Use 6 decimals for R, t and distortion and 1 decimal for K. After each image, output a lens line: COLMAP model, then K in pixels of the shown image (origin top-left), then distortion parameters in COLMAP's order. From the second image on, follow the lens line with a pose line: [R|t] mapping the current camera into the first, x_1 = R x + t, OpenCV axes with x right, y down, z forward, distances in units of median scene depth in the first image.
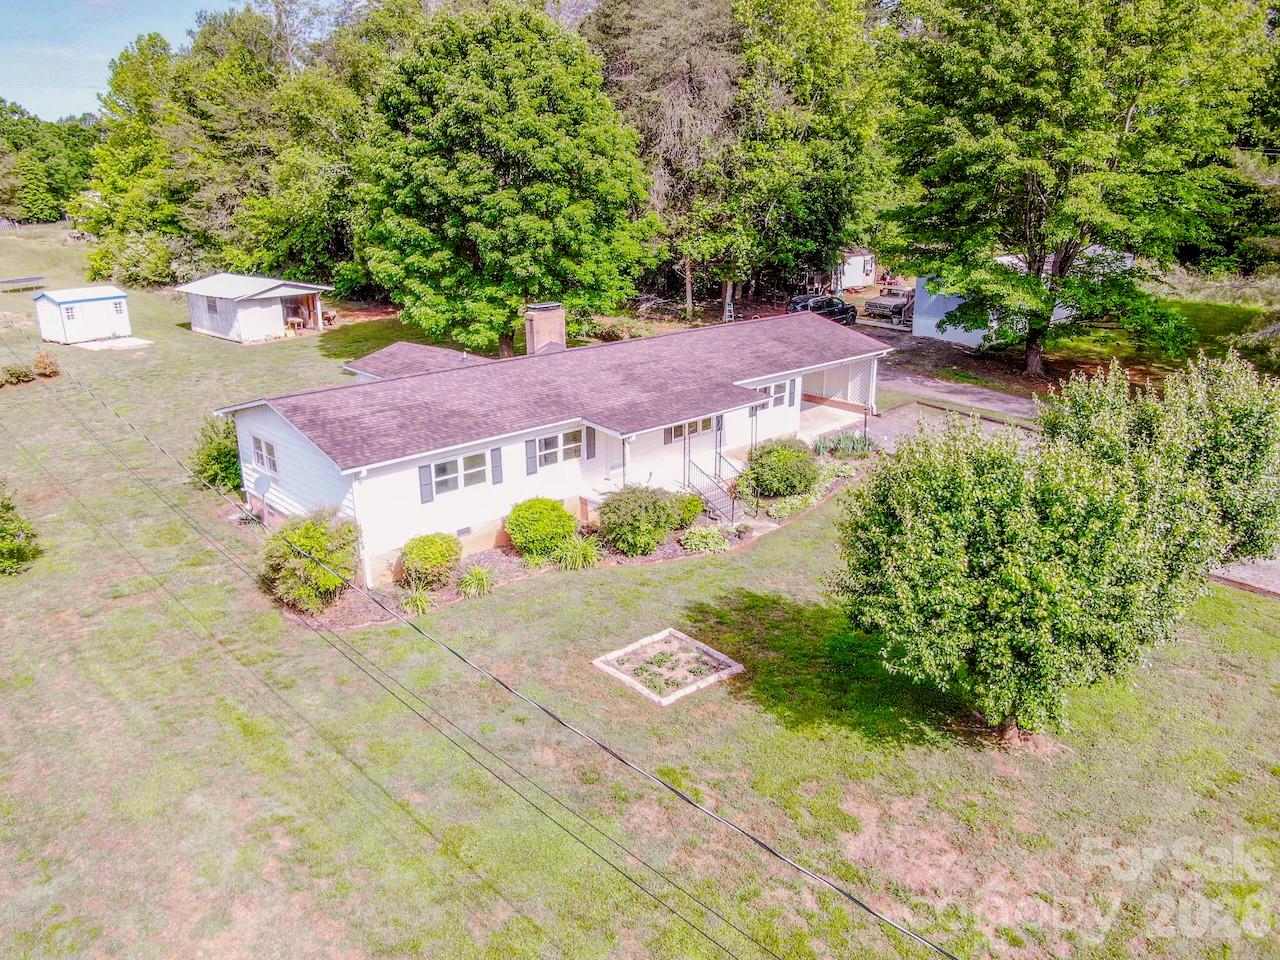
lens RADIAL K [[911.3, 0, 636.9], [0, 911.3, 476.7], [0, 0, 1]] dist [-0.022224, 0.000697]
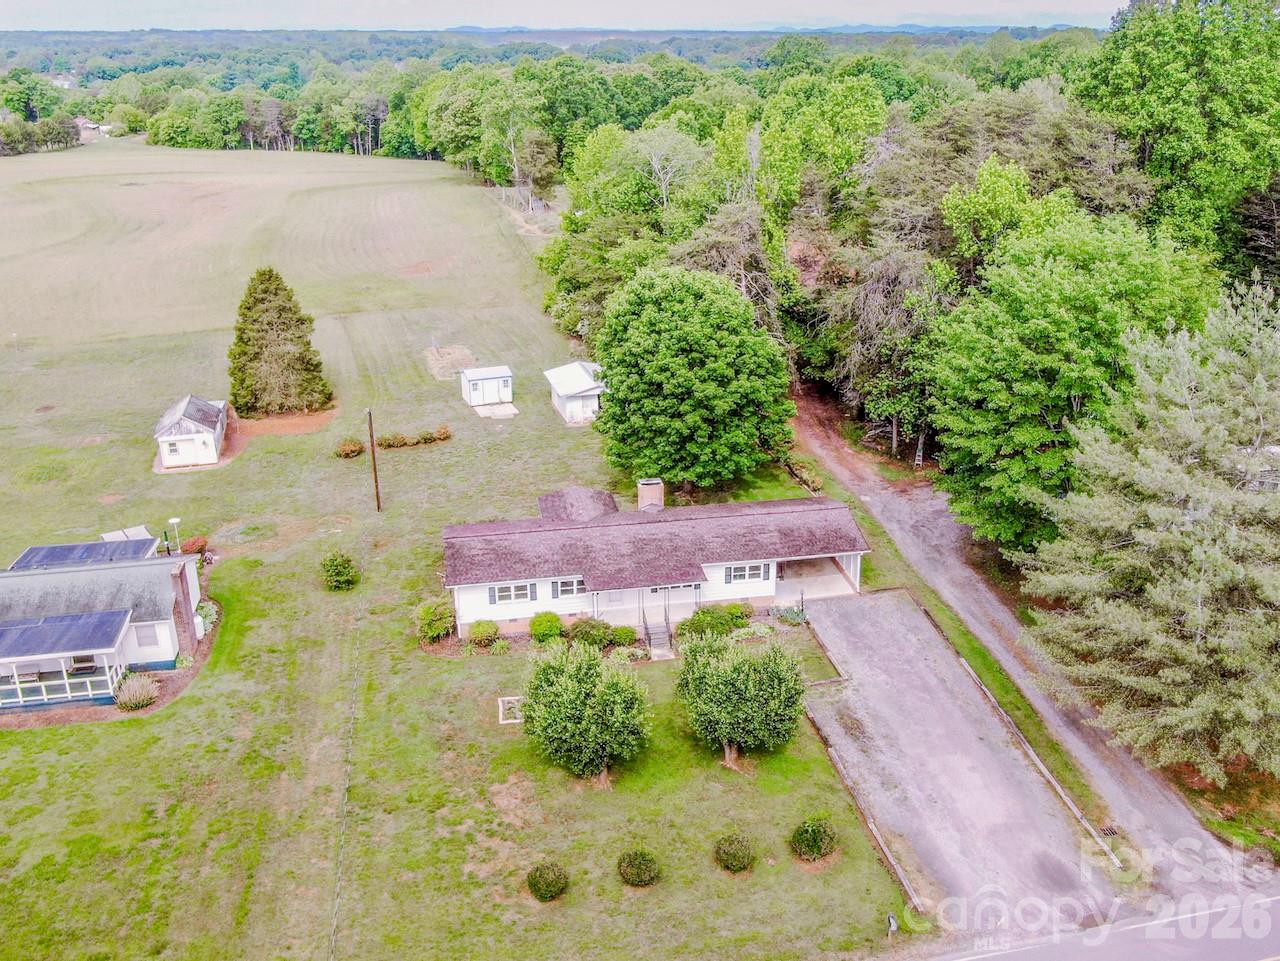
lens RADIAL K [[1169.4, 0, 690.5], [0, 1169.4, 485.1], [0, 0, 1]] dist [-0.020060, 0.000000]
pose [[0.850429, 0.192165, -0.489739, 1.414929], [-0.164331, 0.981353, 0.099706, -0.581449], [0.499767, -0.004314, 0.866149, -1.091815]]
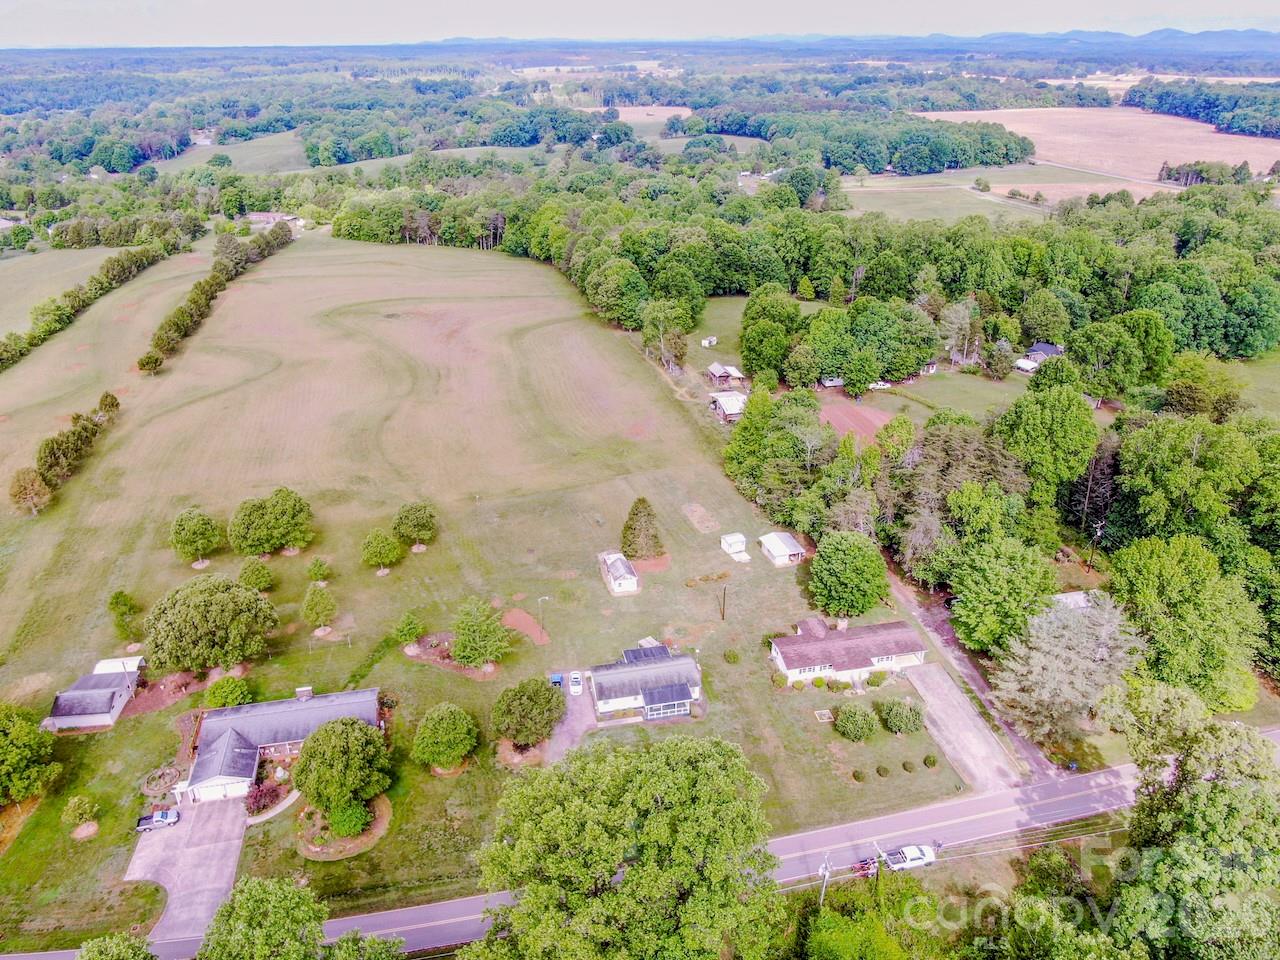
lens RADIAL K [[911.3, 0, 645.6], [0, 911.3, 484.5], [0, 0, 1]] dist [-0.022224, 0.000697]
pose [[0.855493, 0.230033, -0.463915, 1.390985], [-0.158998, 0.969323, 0.187437, -2.144575], [0.492800, -0.086589, 0.865824, -4.579451]]
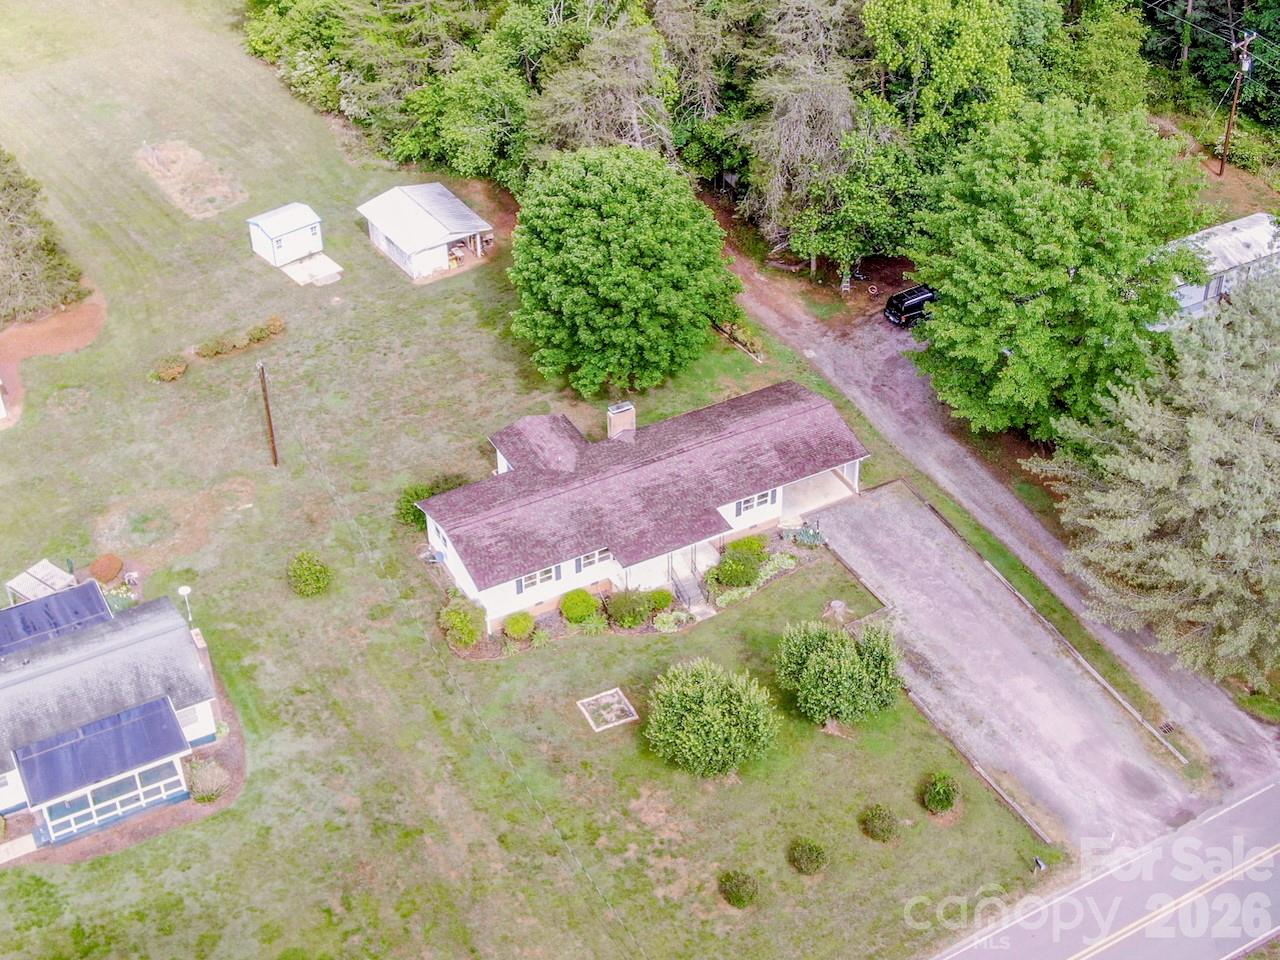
lens RADIAL K [[1785.7, 0, 656.6], [0, 1785.7, 417.5], [0, 0, 1]] dist [0.006486, 0.000000]
pose [[0.967130, 0.144462, -0.209260, 0.816460], [-0.072909, 0.945933, 0.316063, -1.587410], [0.243605, -0.290417, 0.925373, -2.414648]]
